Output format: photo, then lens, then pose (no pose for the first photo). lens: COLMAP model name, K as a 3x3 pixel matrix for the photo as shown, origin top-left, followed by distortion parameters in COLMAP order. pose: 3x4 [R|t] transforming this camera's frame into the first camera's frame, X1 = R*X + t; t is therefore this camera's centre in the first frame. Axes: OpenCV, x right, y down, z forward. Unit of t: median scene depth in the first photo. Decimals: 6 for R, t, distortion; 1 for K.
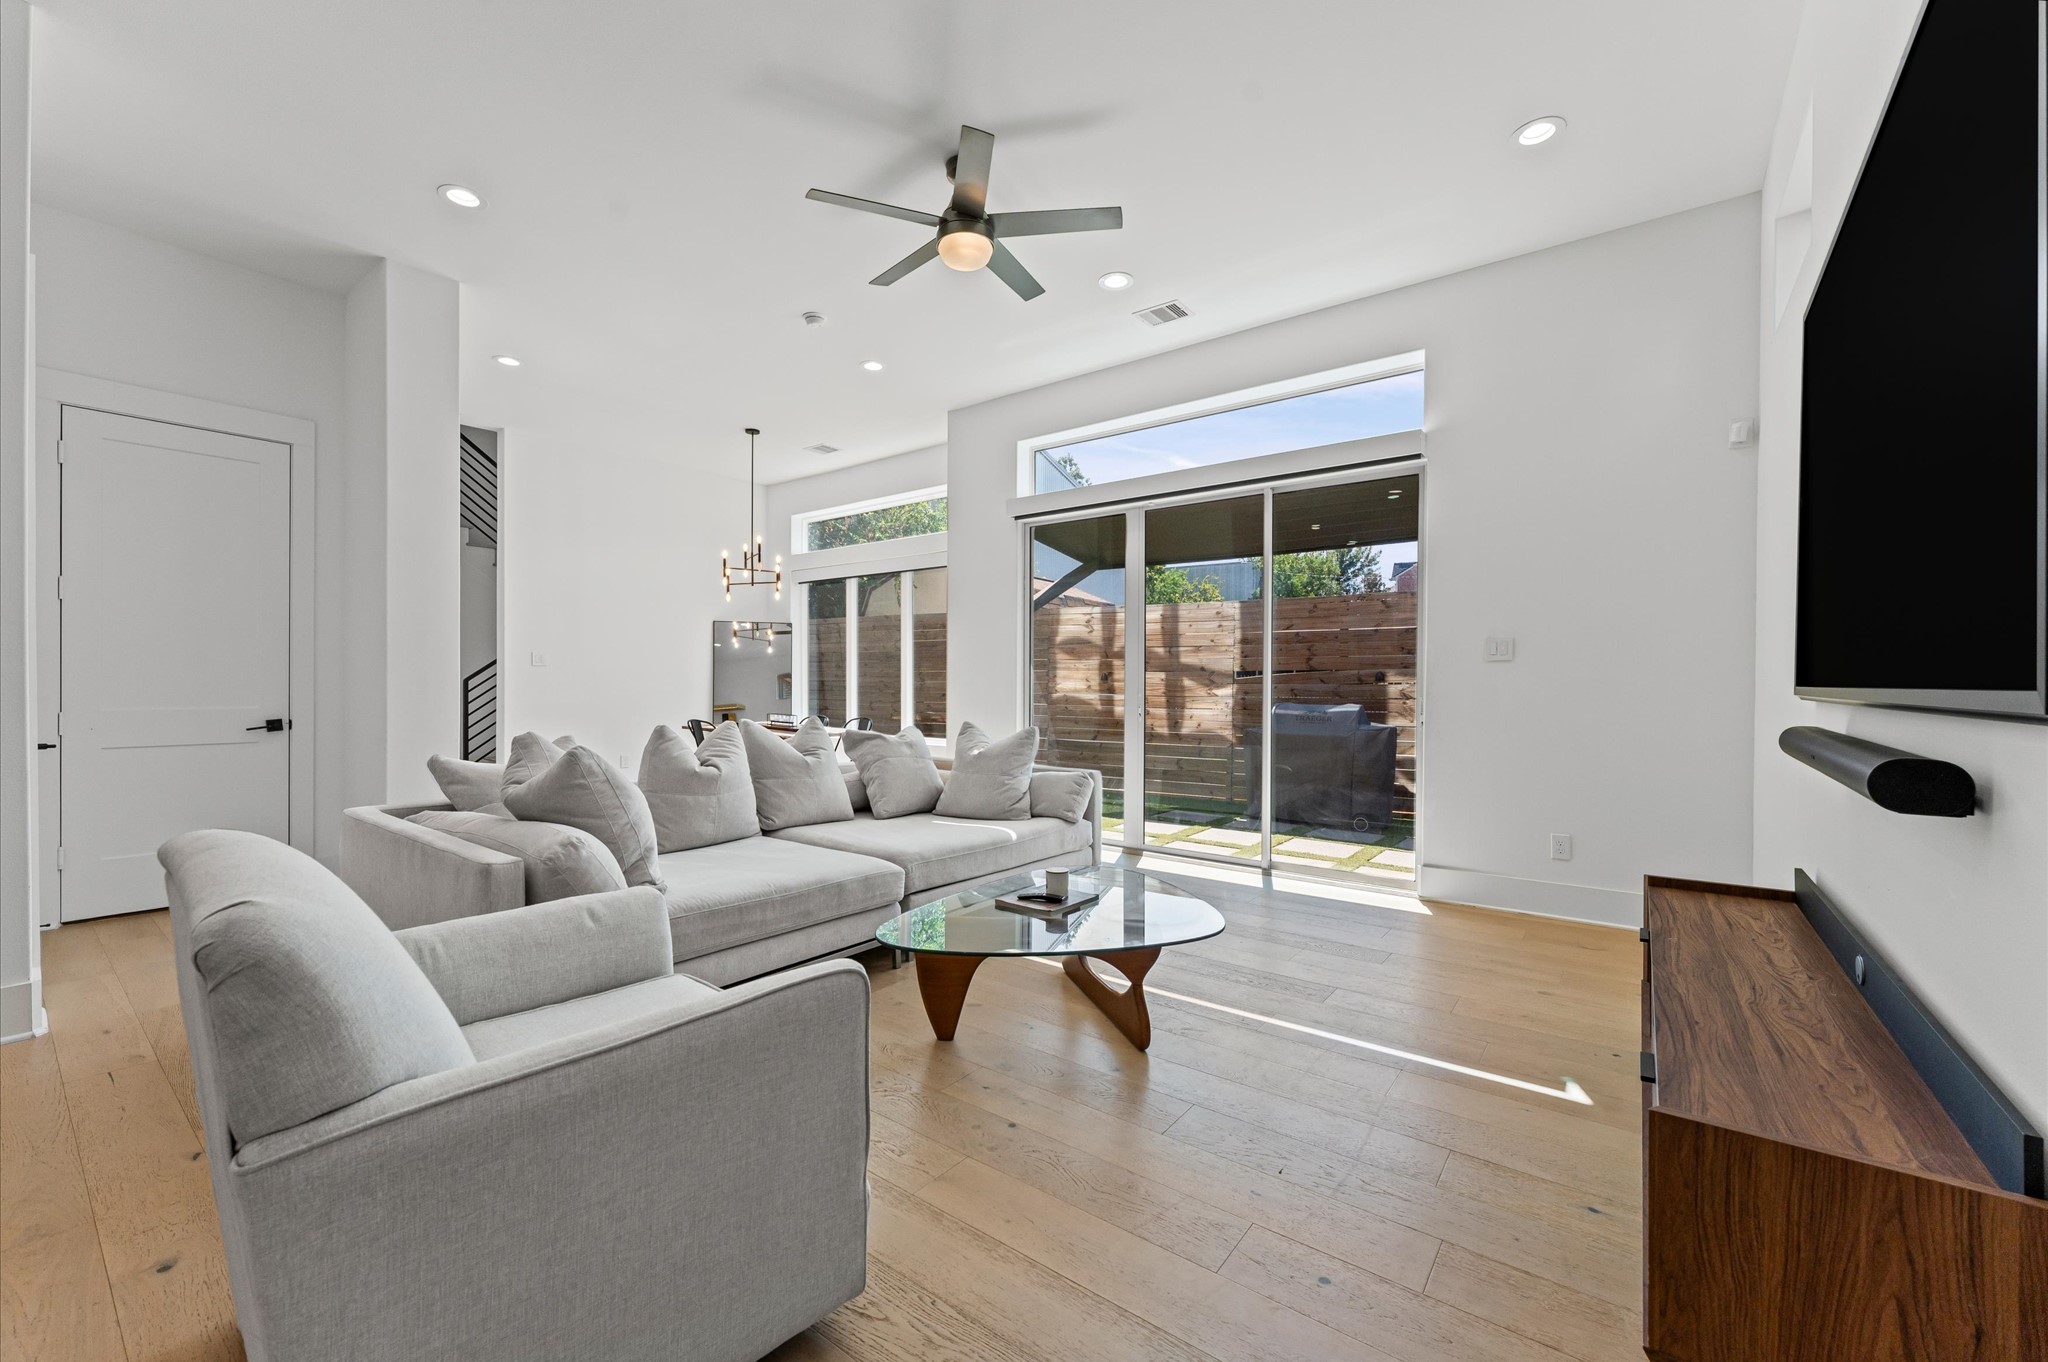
lens RADIAL K [[823.9, 0, 1020.1], [0, 823.9, 691.0], [0, 0, 1]] dist [0.001241, -0.000274]
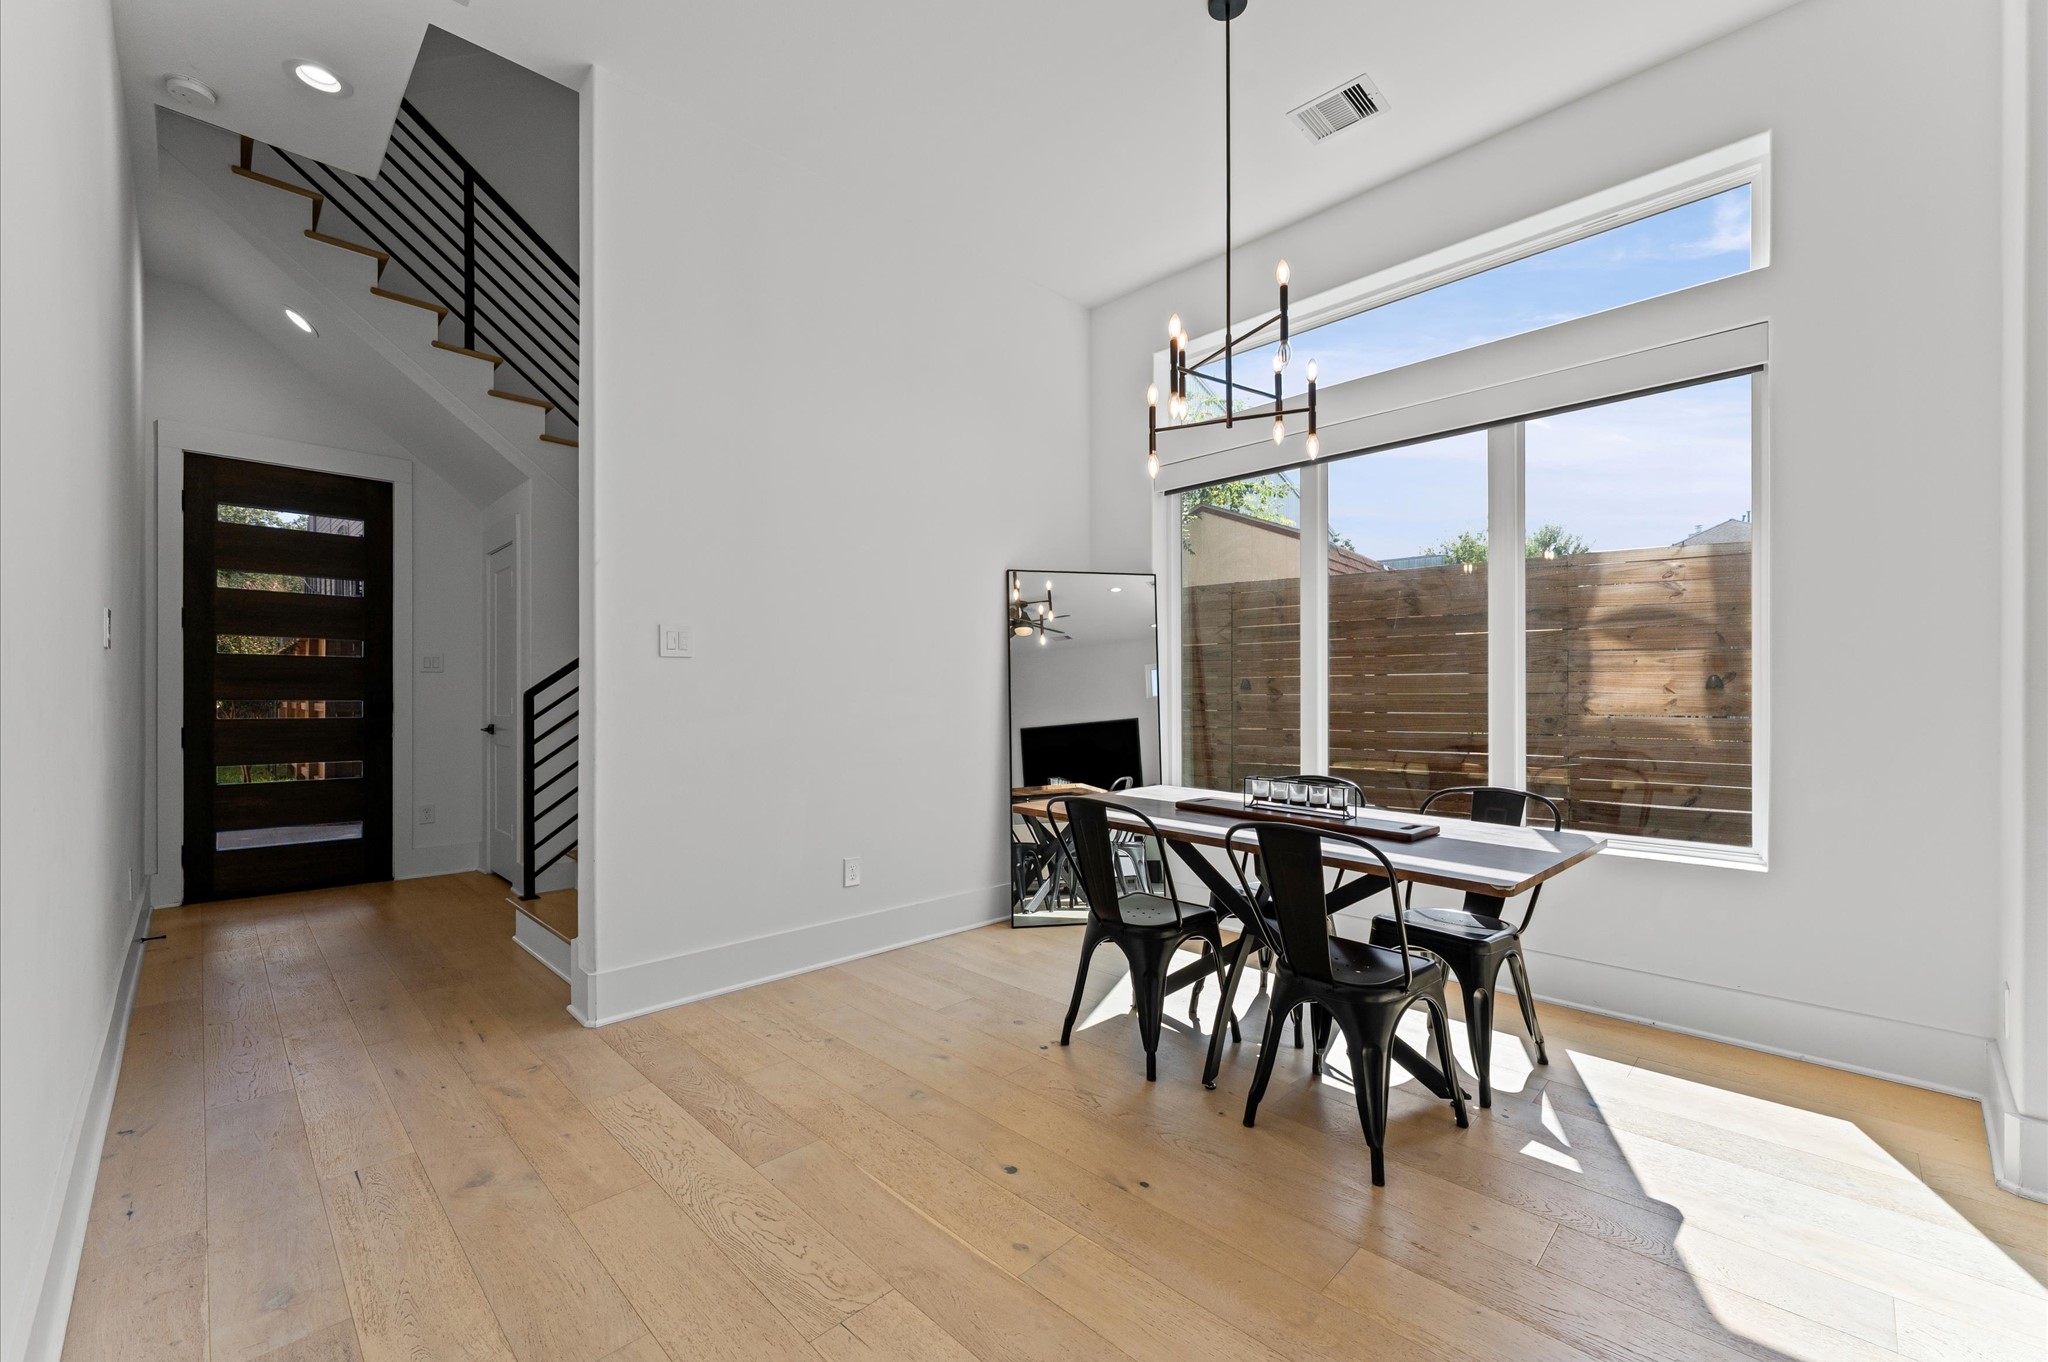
lens RADIAL K [[823.9, 0, 1020.3], [0, 823.9, 684.3], [0, 0, 1]] dist [0.001241, -0.000274]
pose [[0.996891, -0.007129, -0.078469, -0.285521], [0.006439, 0.999938, -0.009041, -0.014371], [0.078528, 0.008508, 0.996876, 0.453471]]
